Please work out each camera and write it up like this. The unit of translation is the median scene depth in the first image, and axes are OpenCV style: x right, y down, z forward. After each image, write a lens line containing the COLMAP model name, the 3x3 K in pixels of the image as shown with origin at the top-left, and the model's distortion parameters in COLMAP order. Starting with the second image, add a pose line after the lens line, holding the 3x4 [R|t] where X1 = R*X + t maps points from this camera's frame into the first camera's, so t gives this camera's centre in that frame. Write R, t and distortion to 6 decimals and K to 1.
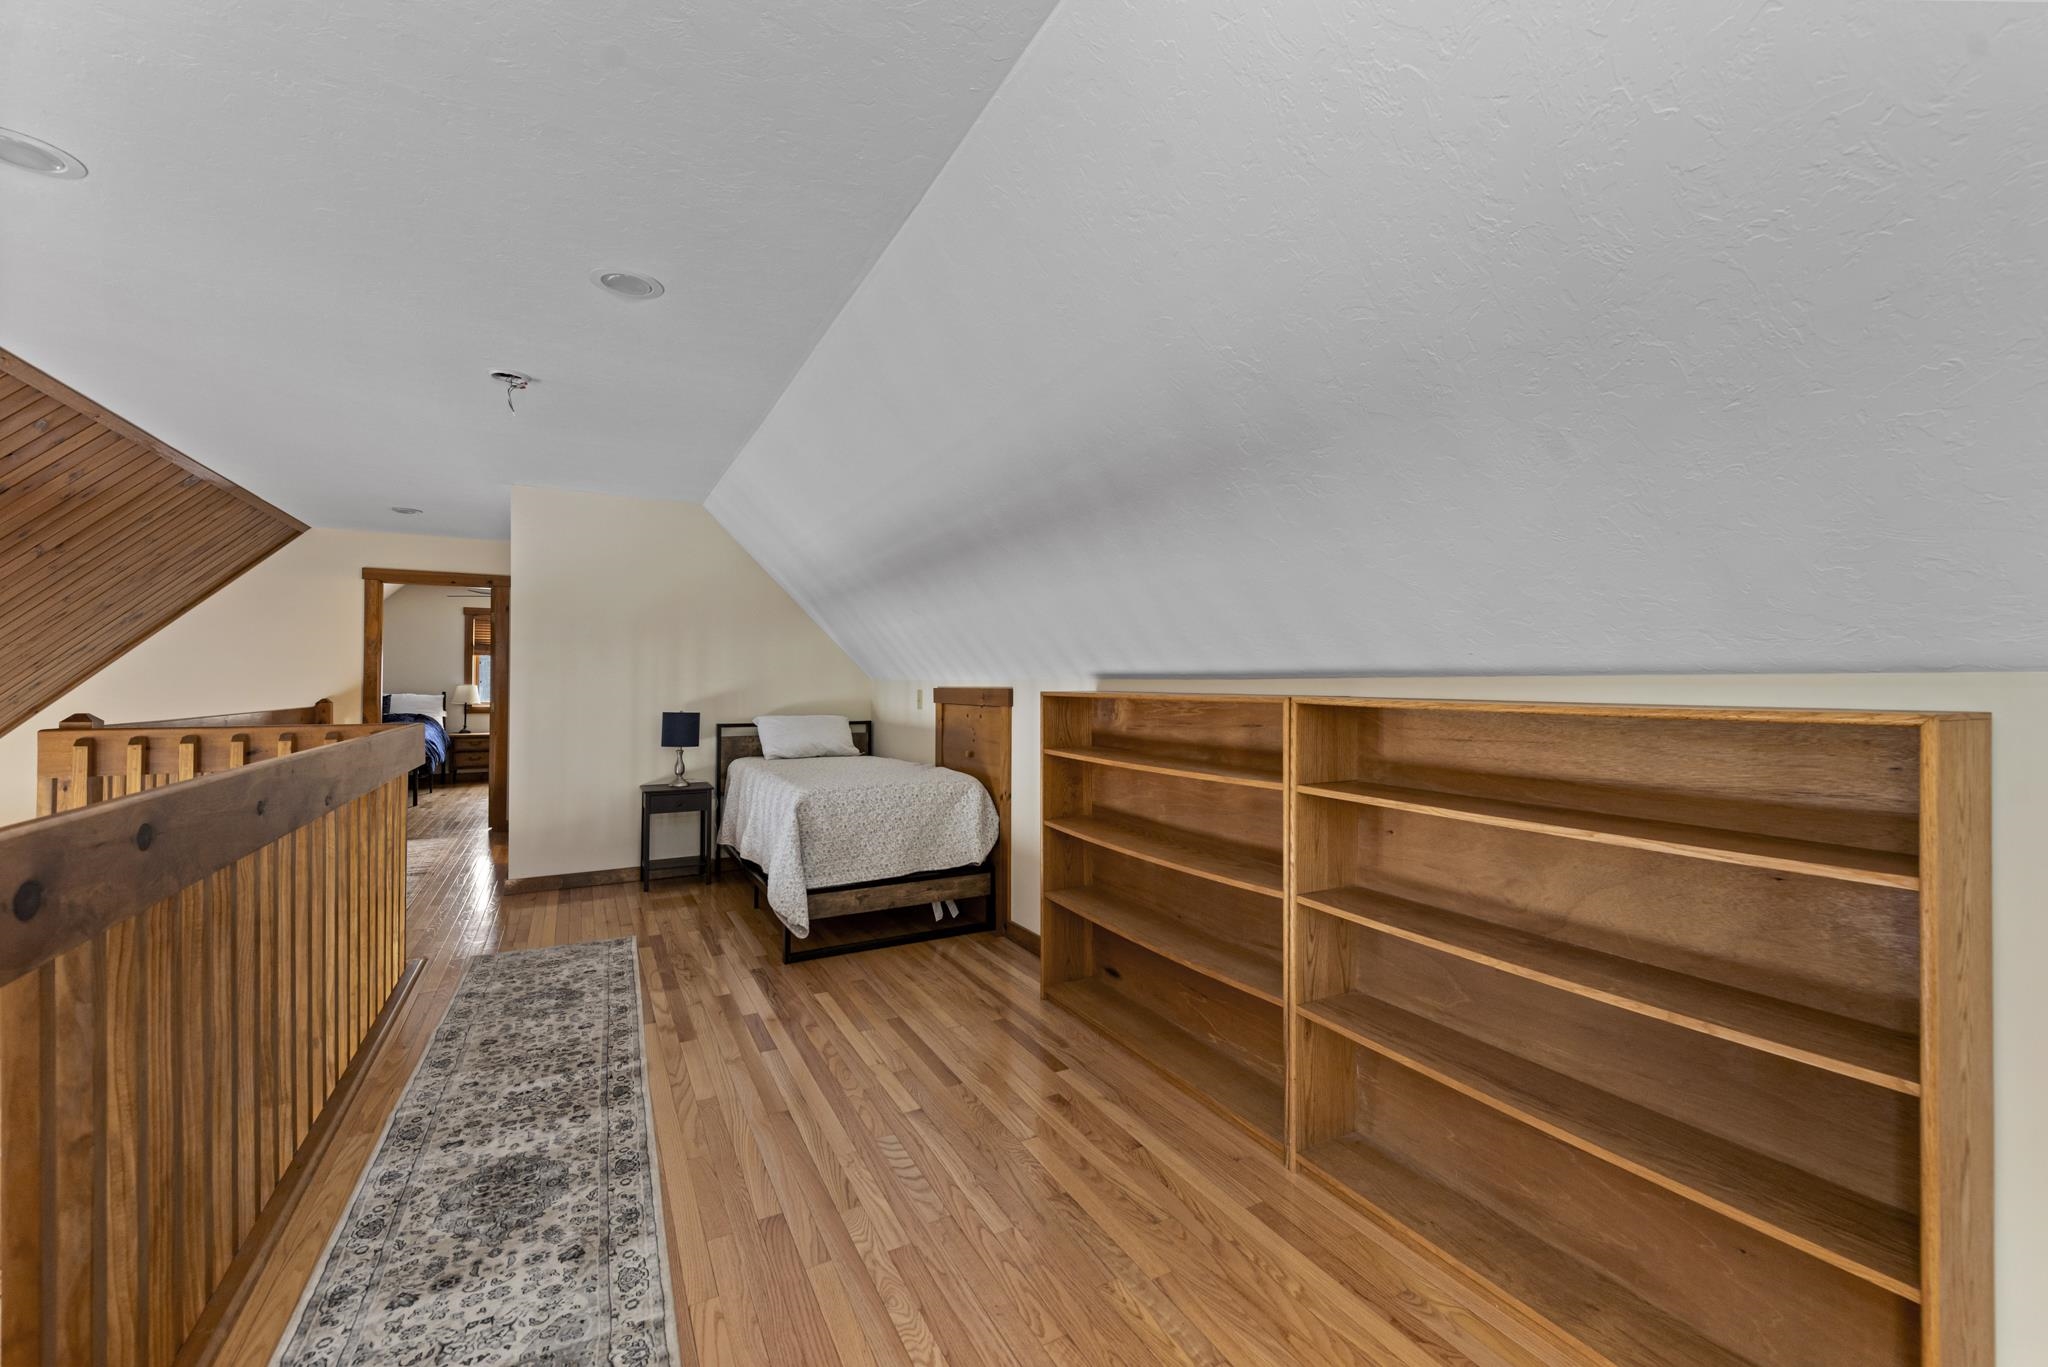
lens RADIAL K [[811.4, 0, 1033.7], [0, 811.4, 675.8], [0, 0, 1]] dist [0.010417, -0.002848]
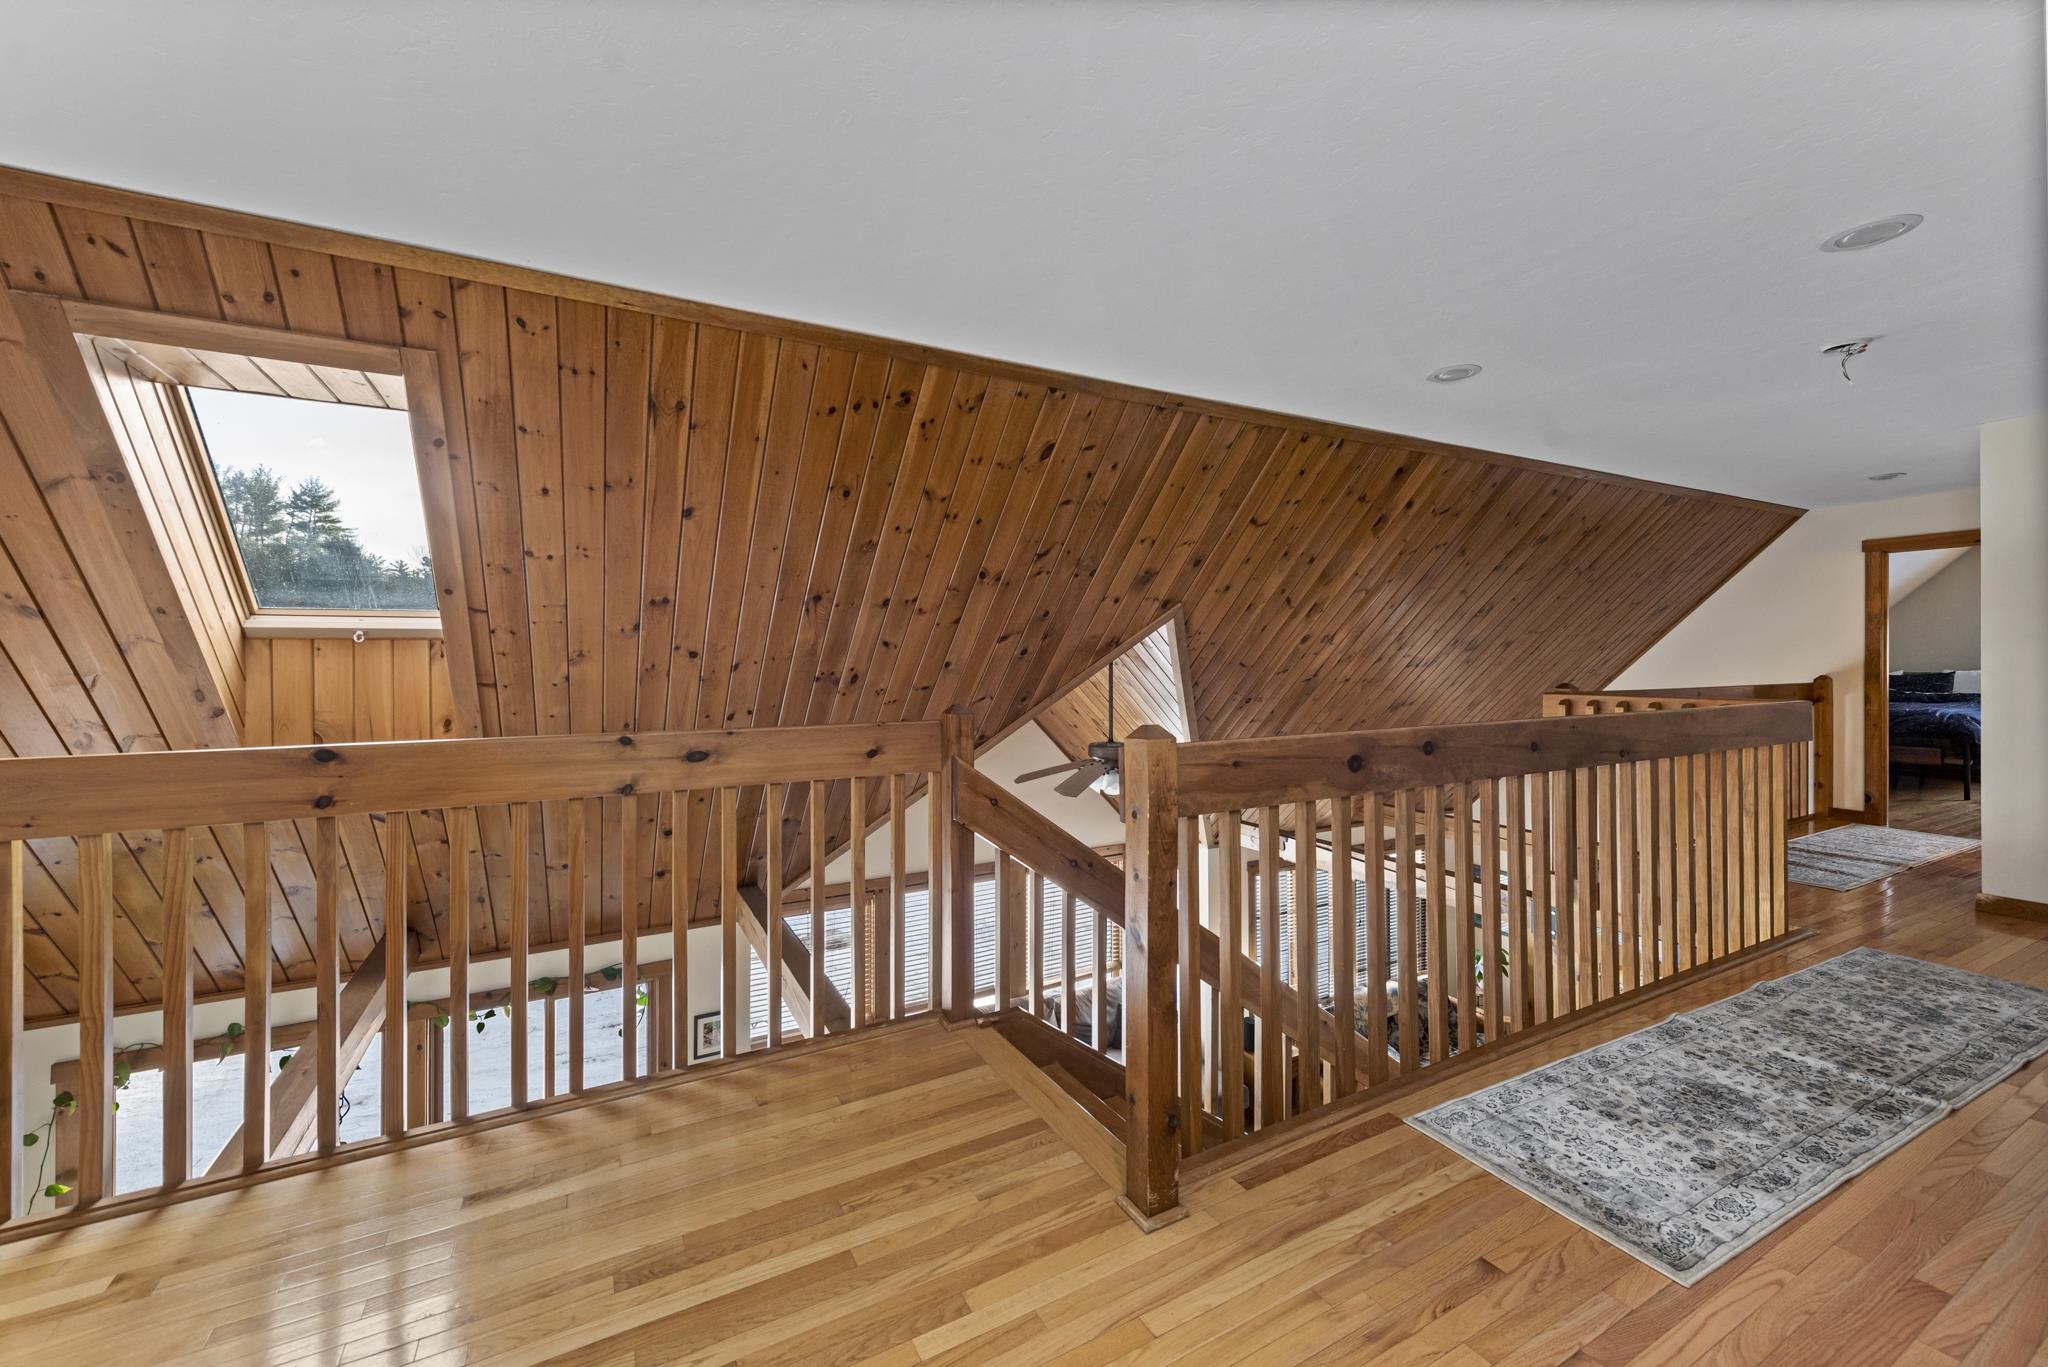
lens RADIAL K [[811.4, 0, 1031.5], [0, 811.4, 671.5], [0, 0, 1]] dist [0.010417, -0.002848]
pose [[-0.006577, 0.009974, -0.999929, 0.473459], [0.015334, 0.999834, 0.009873, -0.006650], [0.999861, -0.015268, -0.006729, 0.059519]]
